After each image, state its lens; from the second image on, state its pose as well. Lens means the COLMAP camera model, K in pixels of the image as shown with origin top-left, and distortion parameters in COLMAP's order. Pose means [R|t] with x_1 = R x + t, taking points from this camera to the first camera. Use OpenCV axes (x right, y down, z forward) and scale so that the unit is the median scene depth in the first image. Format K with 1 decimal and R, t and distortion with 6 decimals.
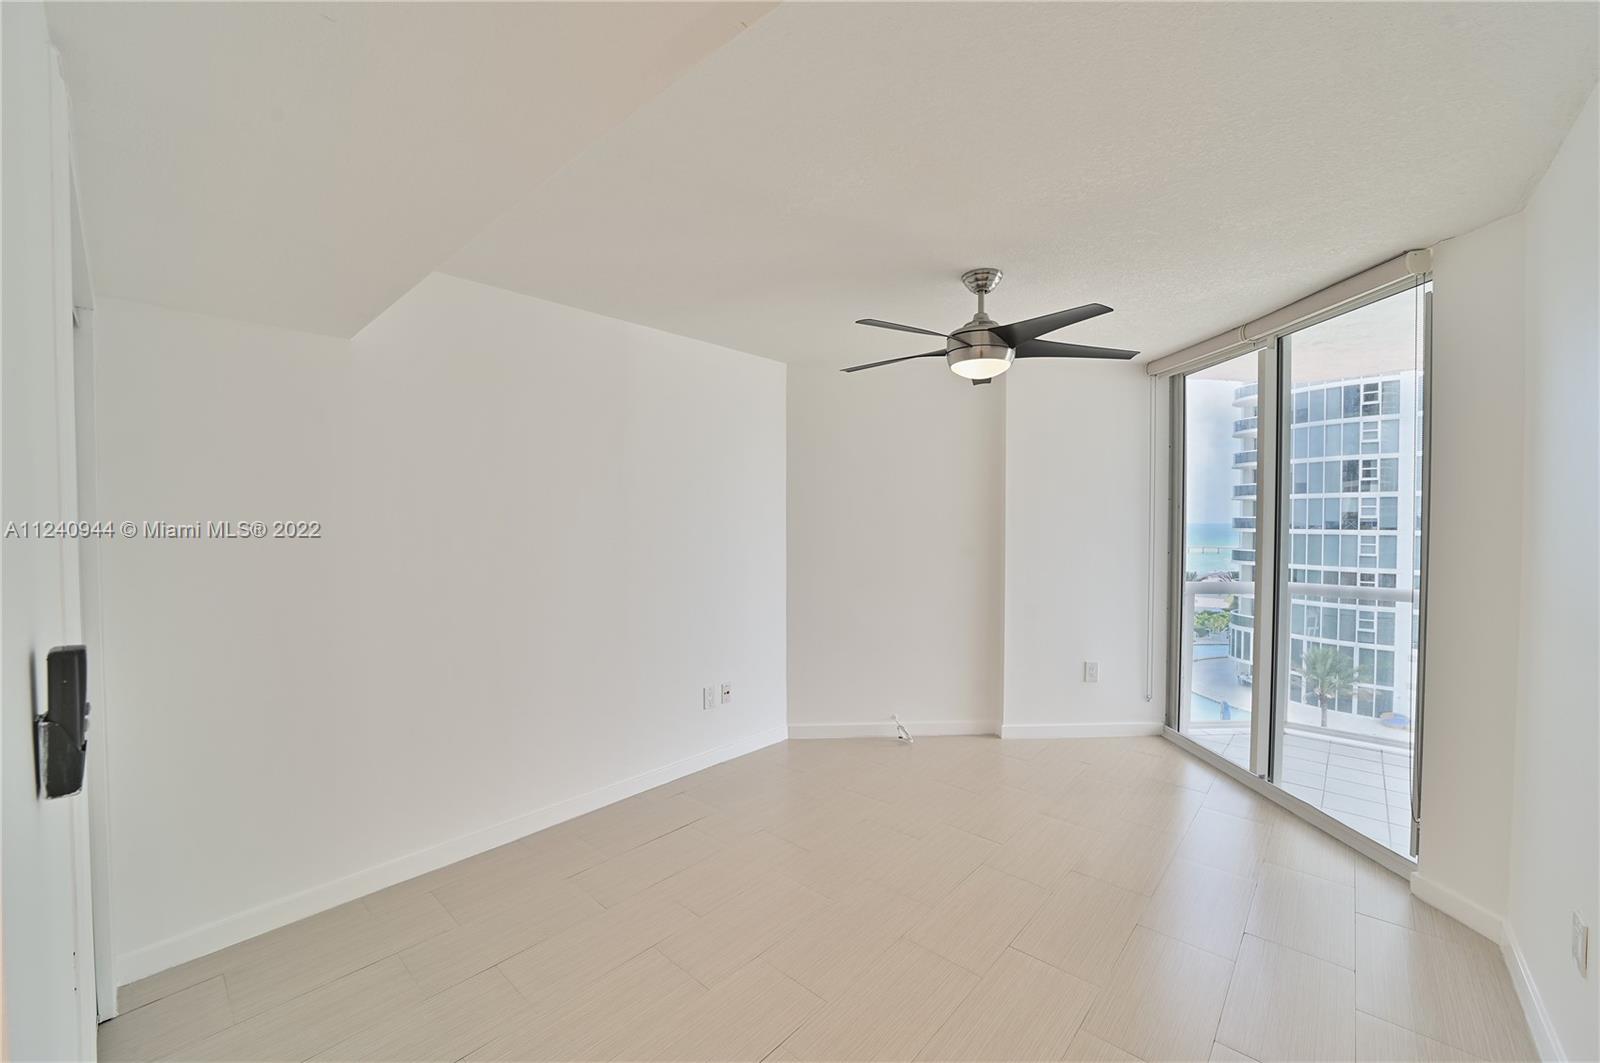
lens RADIAL K [[624.3, 0, 800.1], [0, 624.3, 533.5], [0, 0, 1]] dist [-0.028791, 0.006329]
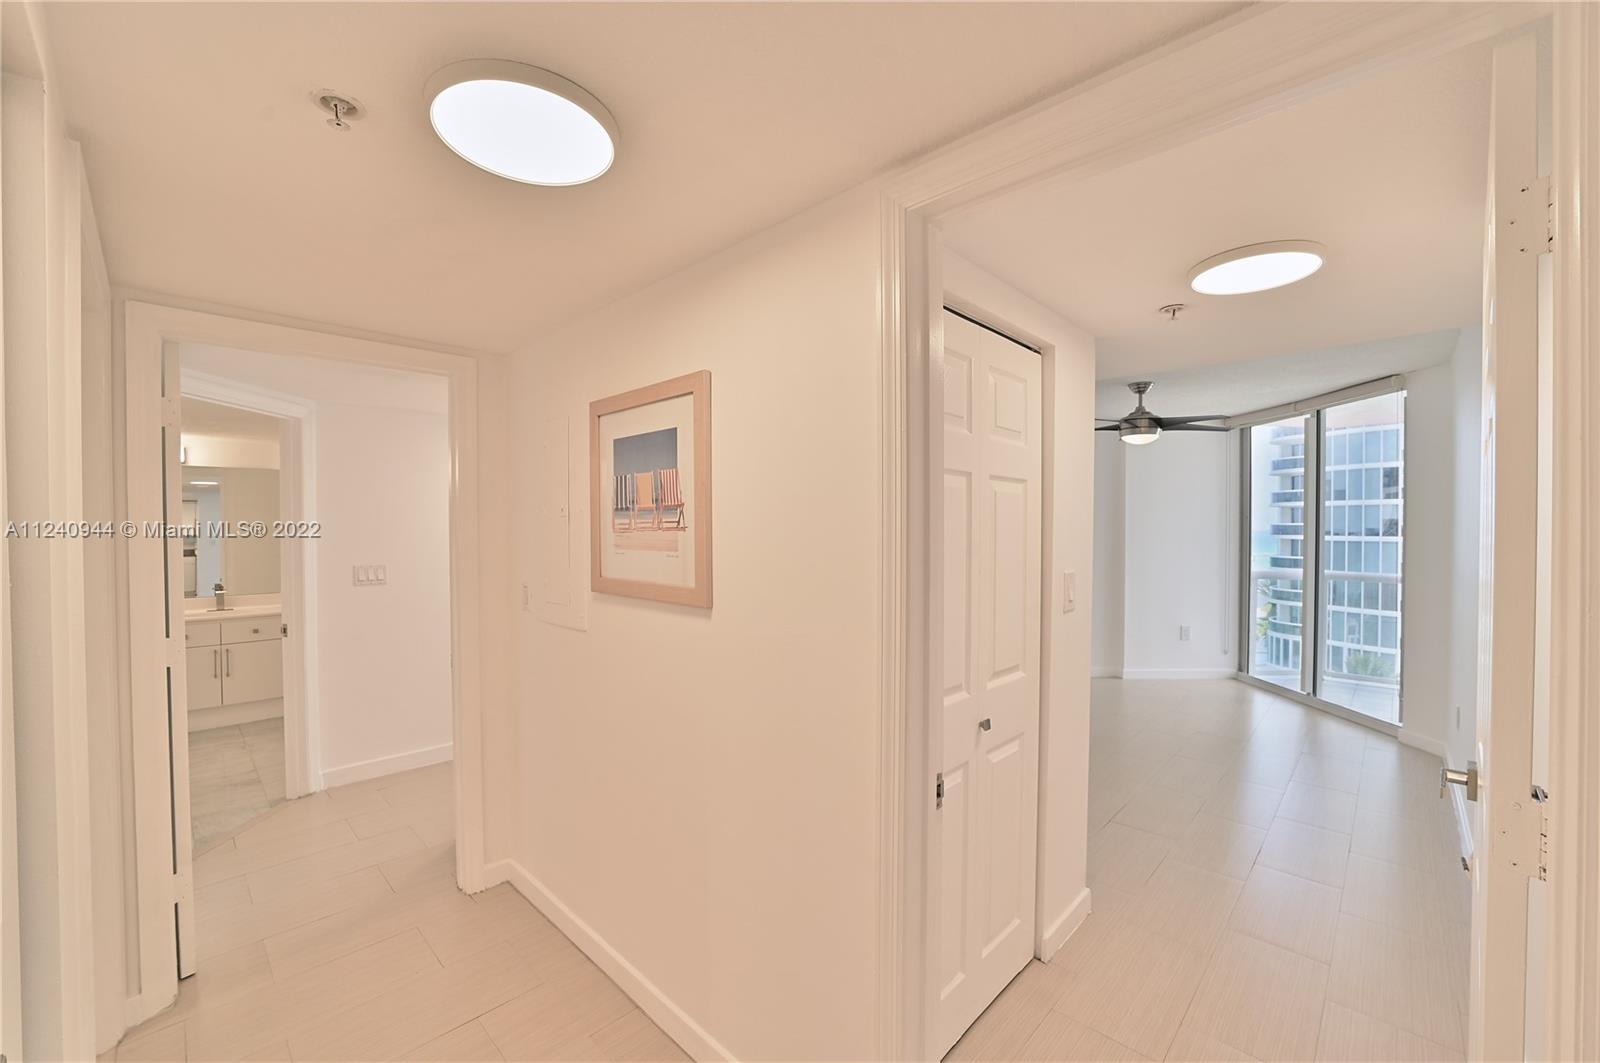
lens RADIAL K [[624.3, 0, 813.7], [0, 624.3, 535.3], [0, 0, 1]] dist [-0.028791, 0.006329]
pose [[0.999668, -0.000937, -0.025743, -0.352880], [0.000699, 0.999957, -0.009247, 0.009276], [0.025750, 0.009226, 0.999626, -0.451537]]
